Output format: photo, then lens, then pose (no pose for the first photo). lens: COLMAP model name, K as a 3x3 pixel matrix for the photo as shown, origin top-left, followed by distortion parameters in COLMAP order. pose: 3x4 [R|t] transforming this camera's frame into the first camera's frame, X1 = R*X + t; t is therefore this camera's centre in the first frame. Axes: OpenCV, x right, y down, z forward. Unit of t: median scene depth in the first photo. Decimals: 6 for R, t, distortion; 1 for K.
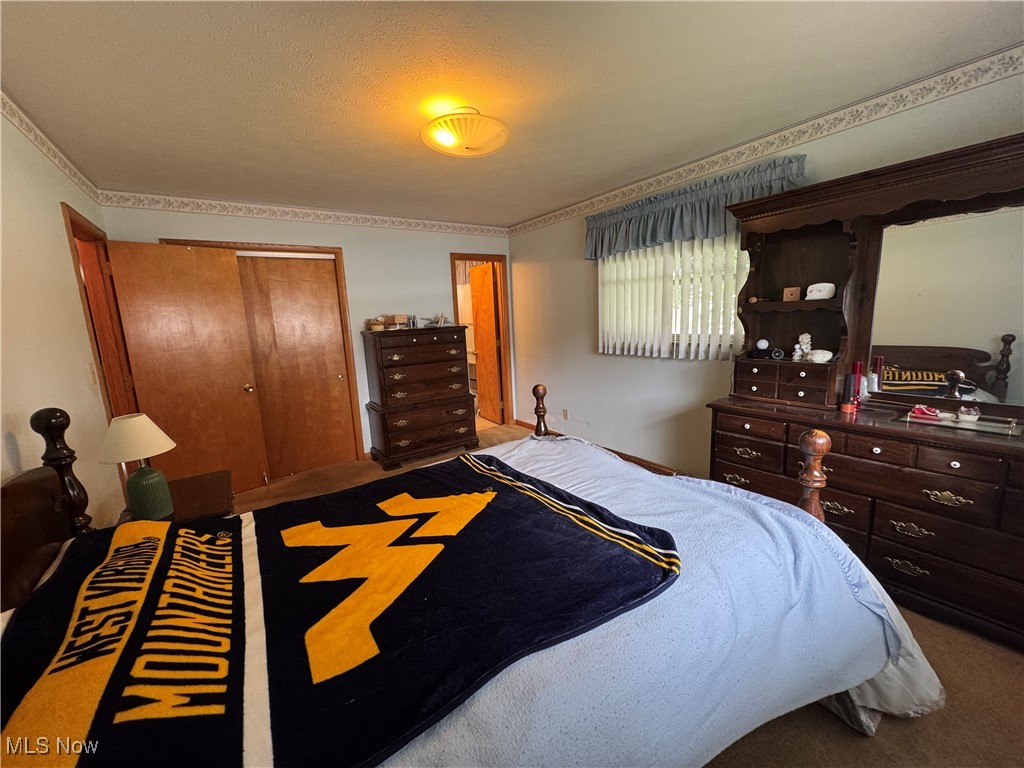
lens RADIAL K [[404.8, 0, 510.5], [0, 404.8, 382.6], [0, 0, 1]] dist [0.000559, -0.000556]
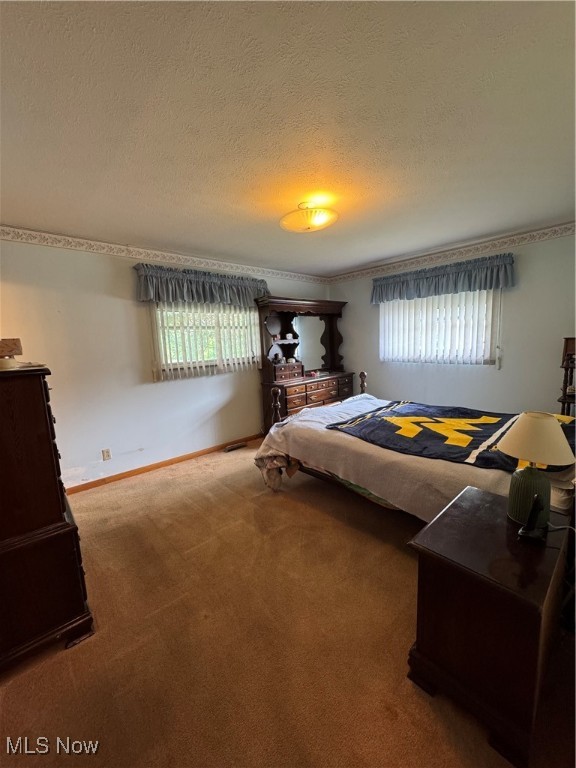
lens RADIAL K [[303.6, 0, 286.3], [0, 303.6, 383.5], [0, 0, 1]] dist [0.000559, -0.000556]
pose [[-0.131796, -0.095738, 0.986643, -0.875302], [0.207673, 0.970571, 0.121919, -0.120258], [-0.969279, 0.220968, -0.108035, 0.913221]]
